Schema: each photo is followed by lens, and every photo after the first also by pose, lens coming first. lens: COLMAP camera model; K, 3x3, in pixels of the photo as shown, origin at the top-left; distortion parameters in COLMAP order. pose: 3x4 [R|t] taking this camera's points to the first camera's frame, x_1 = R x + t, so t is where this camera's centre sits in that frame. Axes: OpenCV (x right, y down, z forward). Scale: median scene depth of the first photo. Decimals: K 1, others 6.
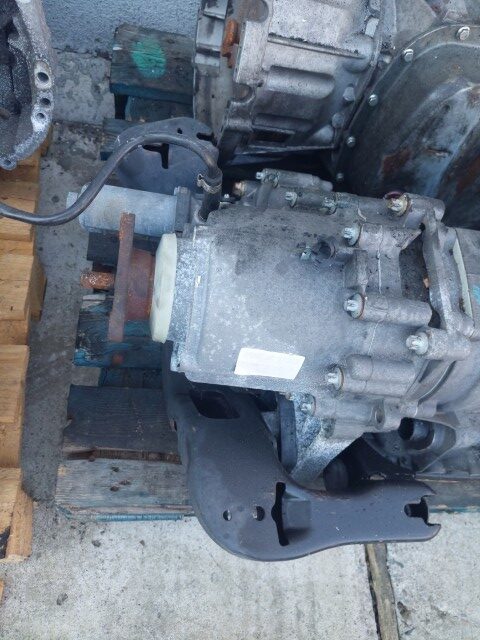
lens RADIAL K [[477.7, 0, 241.9], [0, 477.7, 318.1], [0, 0, 1]] dist [-0.007164, 0.003045]
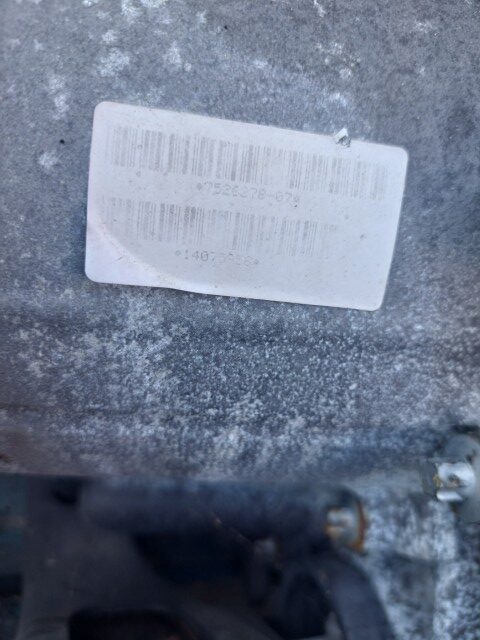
lens RADIAL K [[477.7, 0, 239.5], [0, 477.7, 320.0], [0, 0, 1]] dist [-0.007164, 0.003045]
pose [[0.988322, -0.150480, 0.023979, 0.026980], [0.143049, 0.862038, -0.486238, 0.166085], [0.052498, 0.483990, 0.873497, 0.575618]]
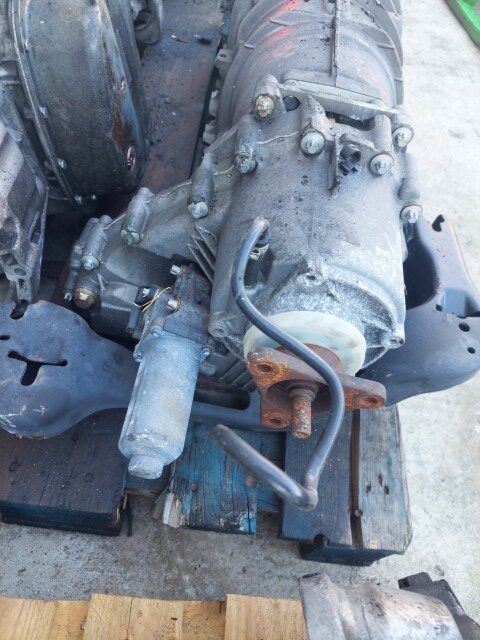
lens RADIAL K [[477.7, 0, 242.3], [0, 477.7, 325.3], [0, 0, 1]] dist [-0.007164, 0.003045]
pose [[0.133095, -0.922014, 0.363560, -0.351471], [0.854764, 0.292457, 0.428775, -0.430996], [-0.501662, 0.253690, 0.827029, 0.234683]]
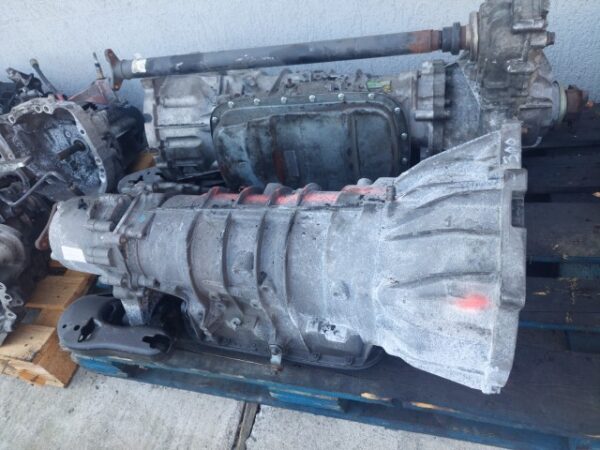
lens RADIAL K [[447.9, 0, 302.8], [0, 447.9, 224.8], [0, 0, 1]] dist [-0.007164, 0.003045]
pose [[0.861732, -0.093174, -0.498735, 1.520316], [-0.060516, 0.957100, -0.283368, 0.364671], [0.503742, 0.274369, 0.819125, -0.218963]]
